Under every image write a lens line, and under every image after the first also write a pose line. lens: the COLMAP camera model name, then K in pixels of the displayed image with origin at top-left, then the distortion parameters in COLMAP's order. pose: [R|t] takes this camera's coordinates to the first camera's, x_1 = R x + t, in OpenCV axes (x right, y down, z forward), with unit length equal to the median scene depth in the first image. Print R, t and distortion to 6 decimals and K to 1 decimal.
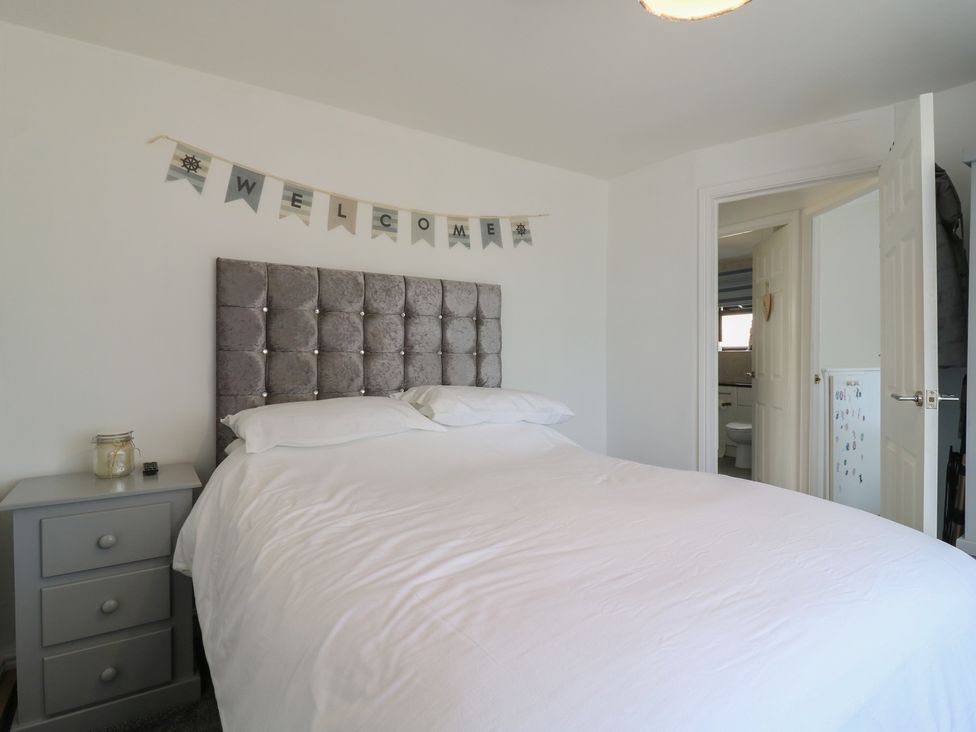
lens RADIAL K [[513.0, 0, 493.6], [0, 513.0, 364.5], [0, 0, 1]] dist [0.002051, -0.015366]
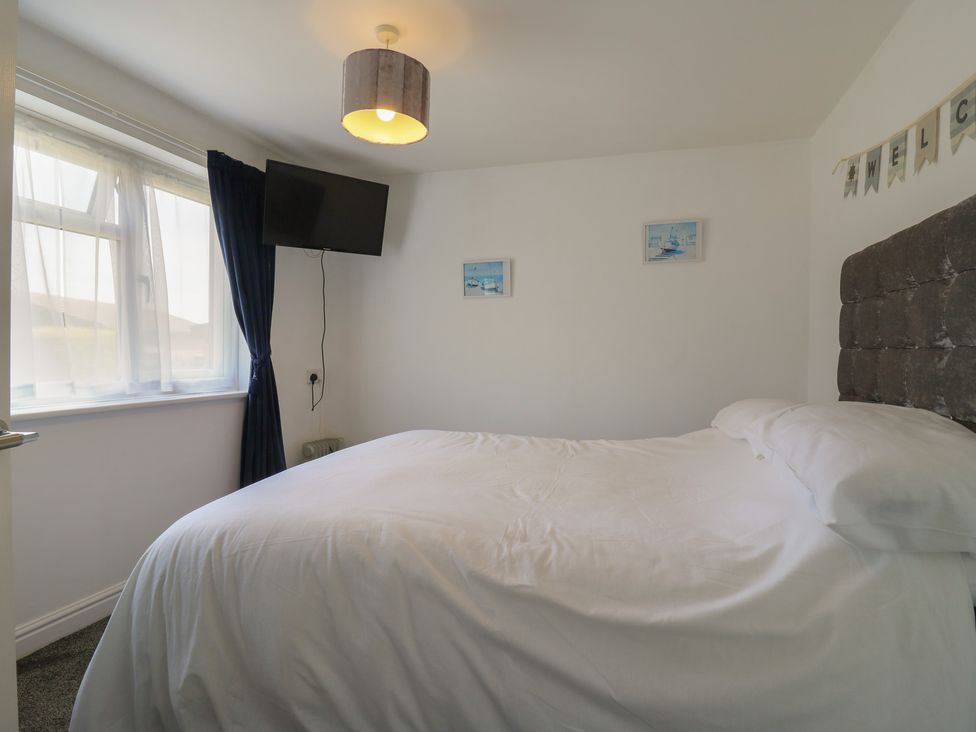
lens RADIAL K [[513.0, 0, 493.6], [0, 513.0, 364.5], [0, 0, 1]] dist [0.002051, -0.015366]
pose [[-0.771348, 0.007145, -0.636373, 0.557855], [-0.015365, 0.999436, 0.029846, -0.011821], [0.636228, 0.032799, -0.770804, 1.141603]]
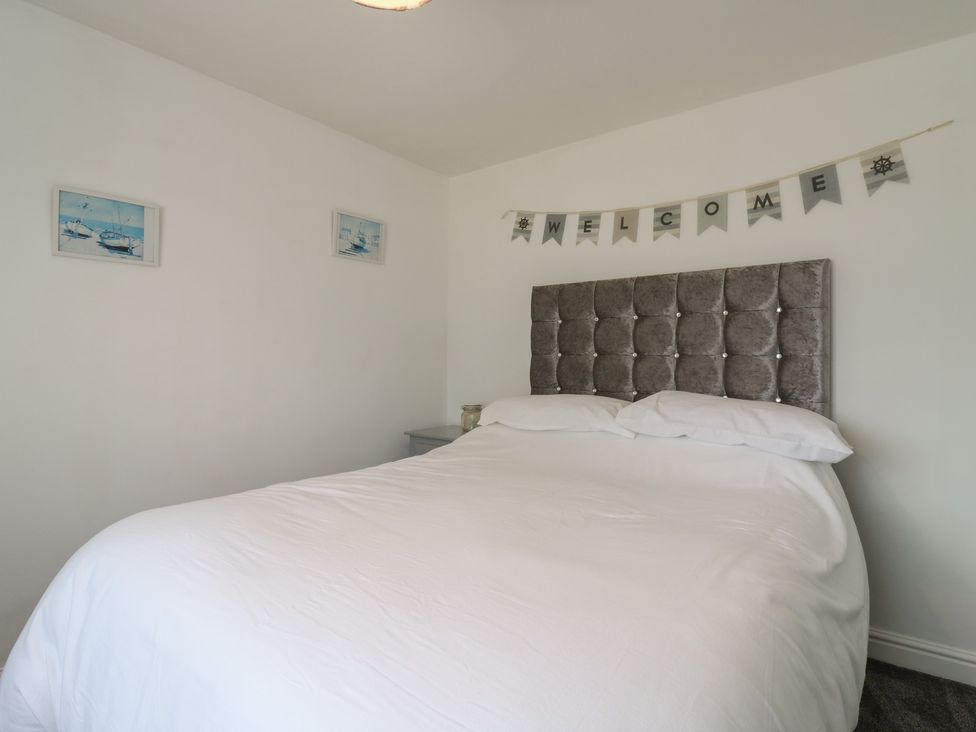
lens RADIAL K [[513.0, 0, 493.6], [0, 513.0, 364.5], [0, 0, 1]] dist [0.002051, -0.015366]
pose [[0.311556, 0.013467, -0.950132, 0.629590], [-0.018557, 0.999795, 0.008086, -0.007549], [0.950046, 0.015112, 0.311742, 0.403154]]
